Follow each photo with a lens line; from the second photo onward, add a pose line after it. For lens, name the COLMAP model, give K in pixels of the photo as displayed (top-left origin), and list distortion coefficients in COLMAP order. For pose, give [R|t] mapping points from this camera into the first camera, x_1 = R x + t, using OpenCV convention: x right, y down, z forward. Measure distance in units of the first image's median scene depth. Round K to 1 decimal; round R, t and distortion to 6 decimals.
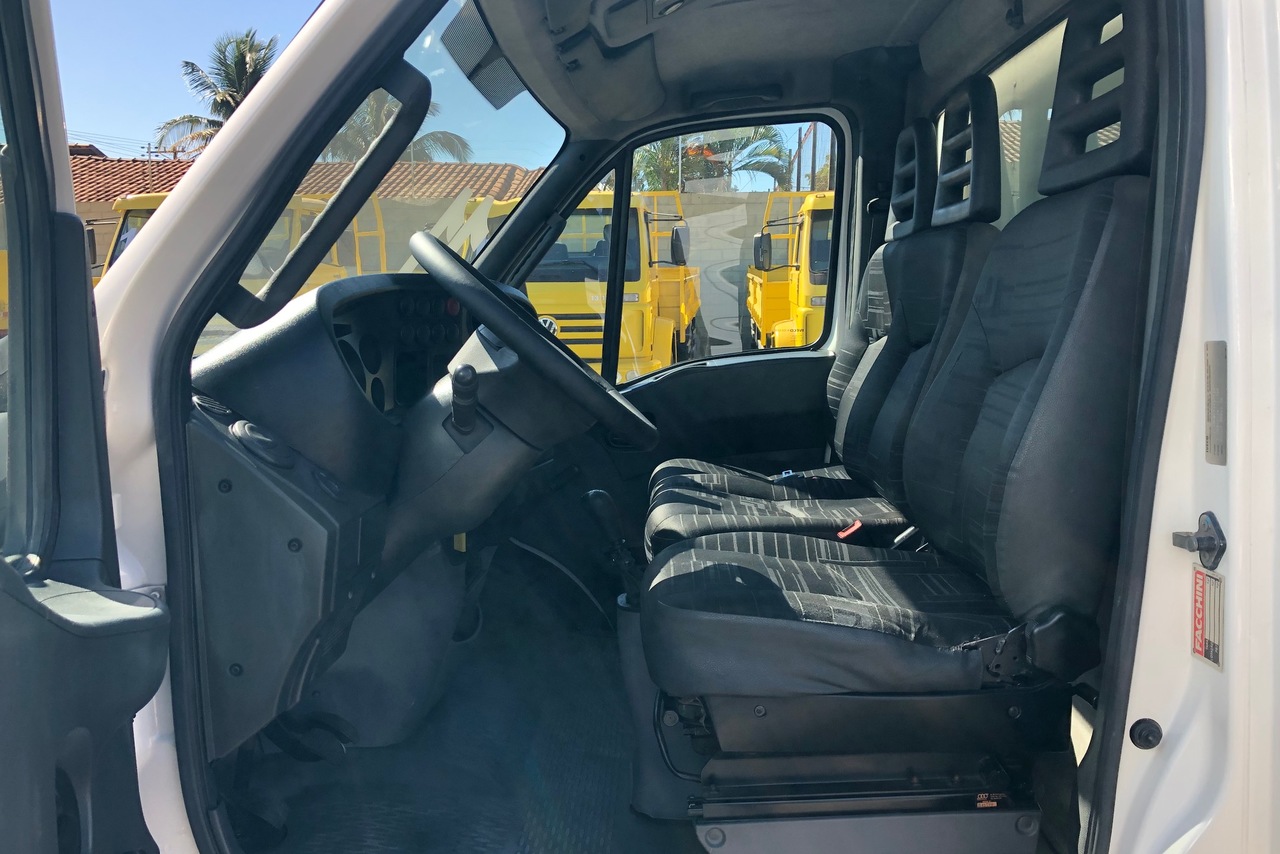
lens RADIAL K [[1043.3, 0, 638.3], [0, 1043.3, 422.5], [0, 0, 1]] dist [0.036532, -0.009482]
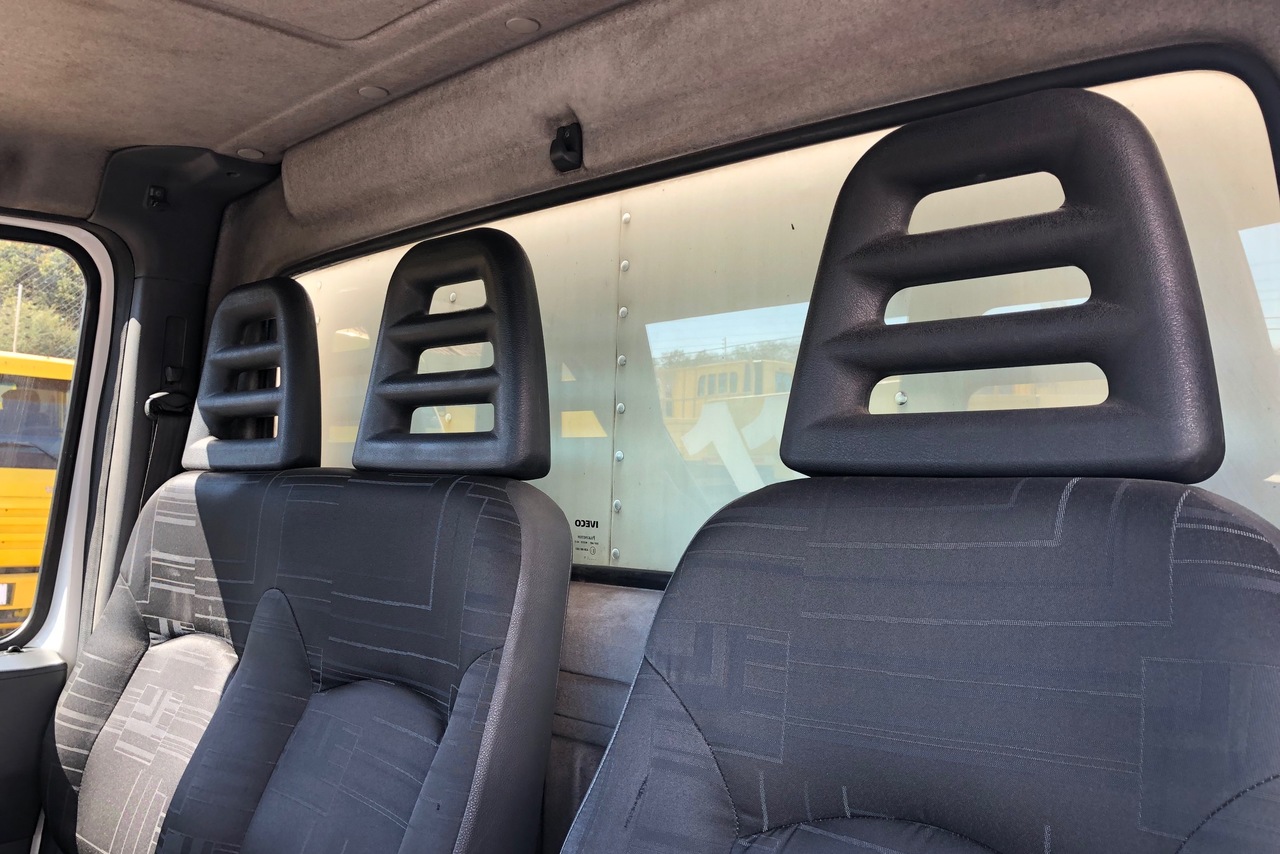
lens RADIAL K [[1043.3, 0, 638.3], [0, 1043.3, 422.5], [0, 0, 1]] dist [0.036532, -0.009482]
pose [[0.662328, 0.071585, 0.745786, -0.038144], [0.053266, 0.988407, -0.142178, -0.099556], [-0.747318, 0.133893, 0.650836, 0.417470]]
